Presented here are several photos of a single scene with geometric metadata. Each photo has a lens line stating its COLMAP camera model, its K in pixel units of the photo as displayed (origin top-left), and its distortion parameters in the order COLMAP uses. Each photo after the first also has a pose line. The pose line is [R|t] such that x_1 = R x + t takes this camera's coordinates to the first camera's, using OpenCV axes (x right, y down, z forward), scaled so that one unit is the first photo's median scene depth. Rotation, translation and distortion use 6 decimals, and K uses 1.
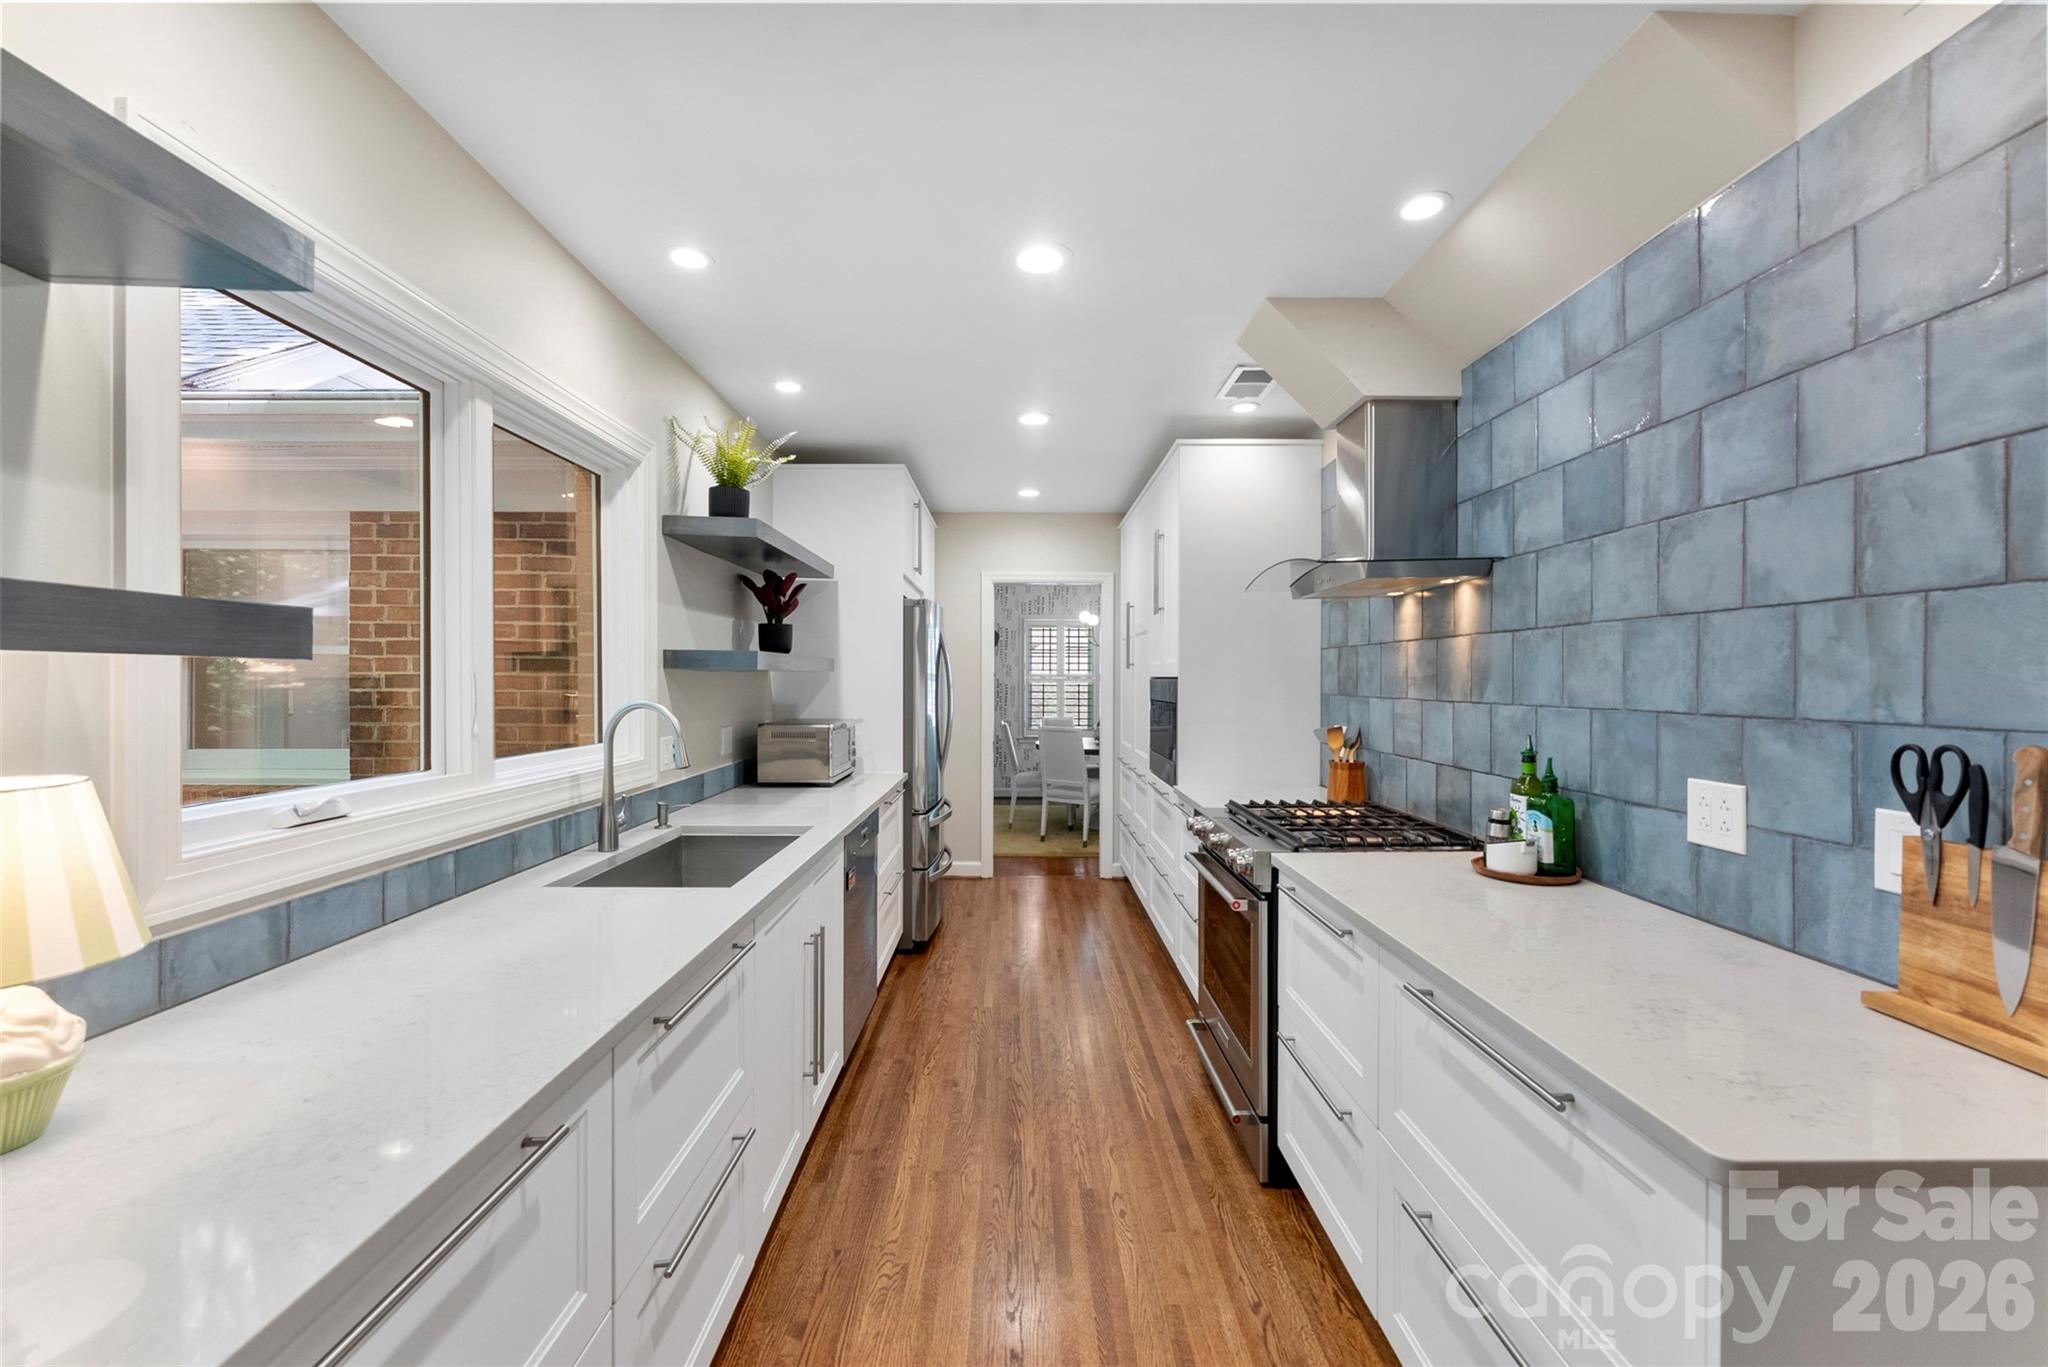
lens RADIAL K [[826.9, 0, 1024.7], [0, 826.9, 675.4], [0, 0, 1]] dist [-0.000754, 0.001432]
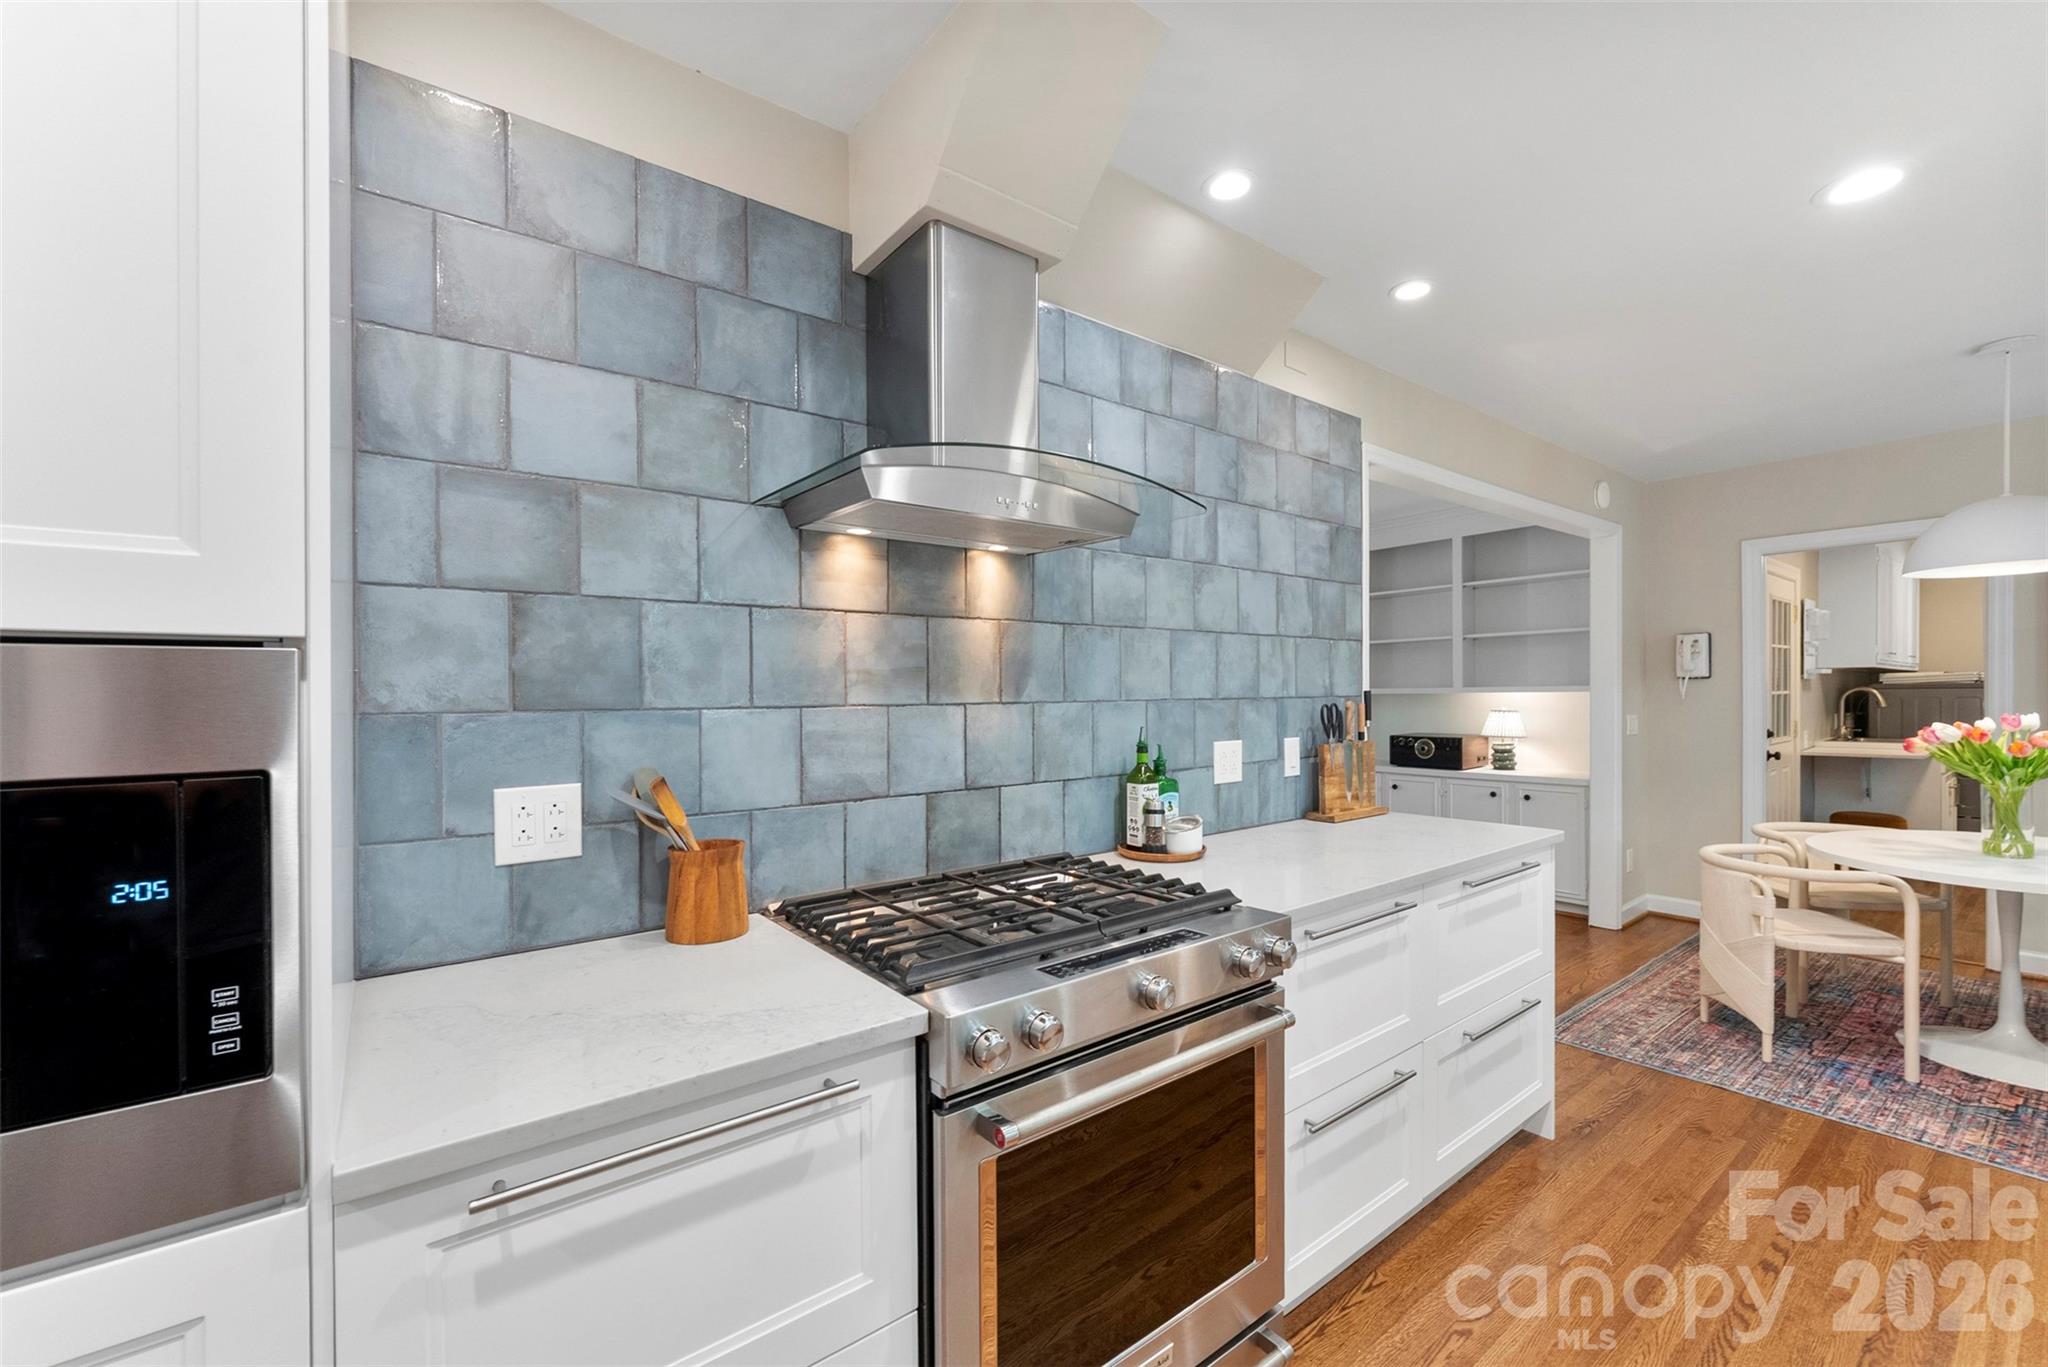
lens RADIAL K [[826.9, 0, 1031.6], [0, 826.9, 703.0], [0, 0, 1]] dist [-0.000754, 0.001432]
pose [[-0.610120, -0.009900, 0.792247, -0.175890], [0.003304, 0.999881, 0.015040, 0.028838], [-0.792302, 0.011794, -0.610015, 2.104083]]
